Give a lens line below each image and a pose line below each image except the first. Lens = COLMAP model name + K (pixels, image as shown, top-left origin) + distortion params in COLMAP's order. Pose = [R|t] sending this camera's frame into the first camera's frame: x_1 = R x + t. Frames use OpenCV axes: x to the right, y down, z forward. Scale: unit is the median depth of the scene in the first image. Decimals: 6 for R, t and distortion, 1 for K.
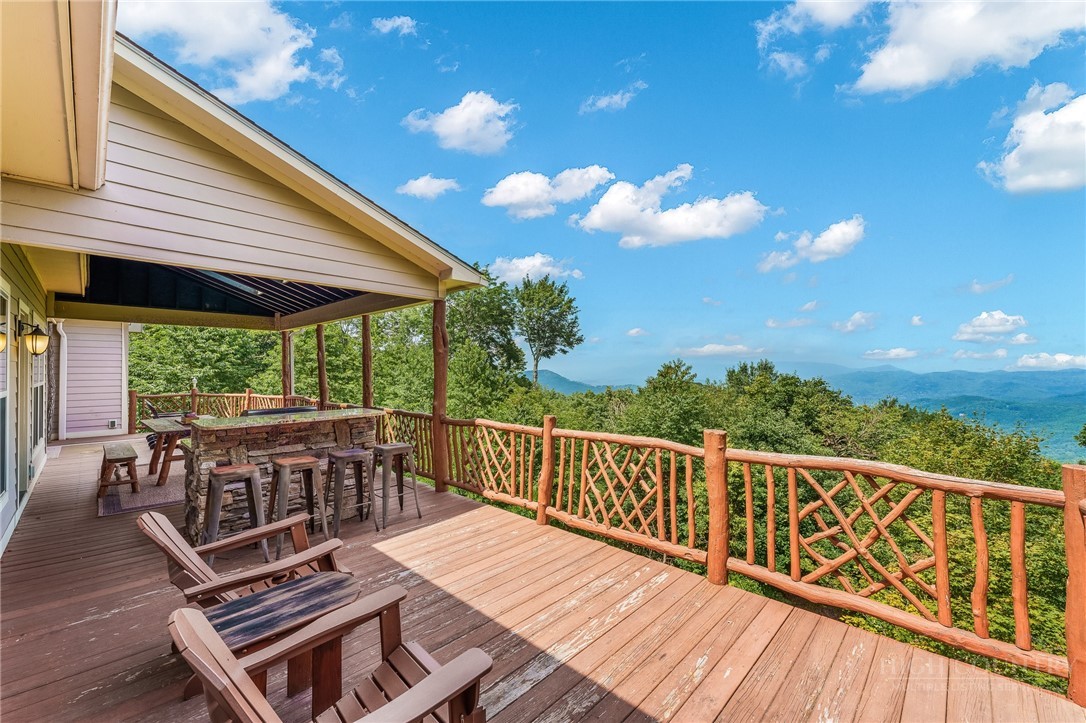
lens RADIAL K [[441.8, 0, 543.0], [0, 441.8, 361.5], [0, 0, 1]] dist [0.000039, 0.000010]
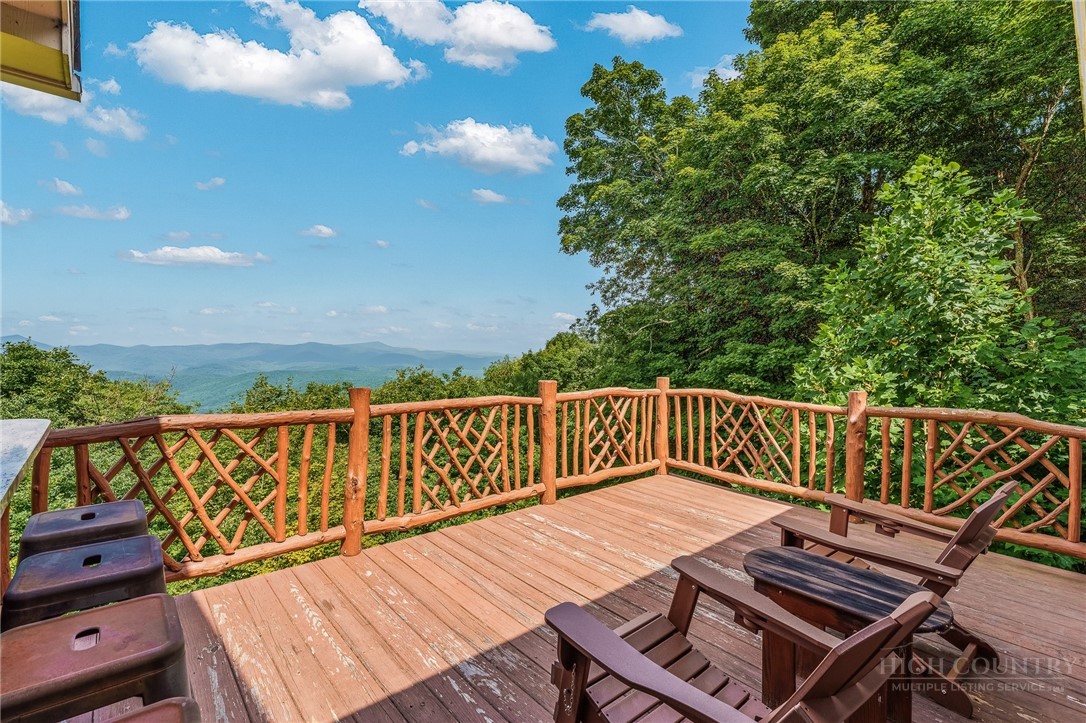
lens RADIAL K [[523.7, 0, 521.4], [0, 523.7, 365.8], [0, 0, 1]] dist [0.000603, 0.000129]
pose [[0.064472, -0.019785, 0.997723, -0.767527], [-0.040763, 0.998917, 0.022443, 0.064853], [-0.997087, -0.042117, 0.063596, 0.730282]]
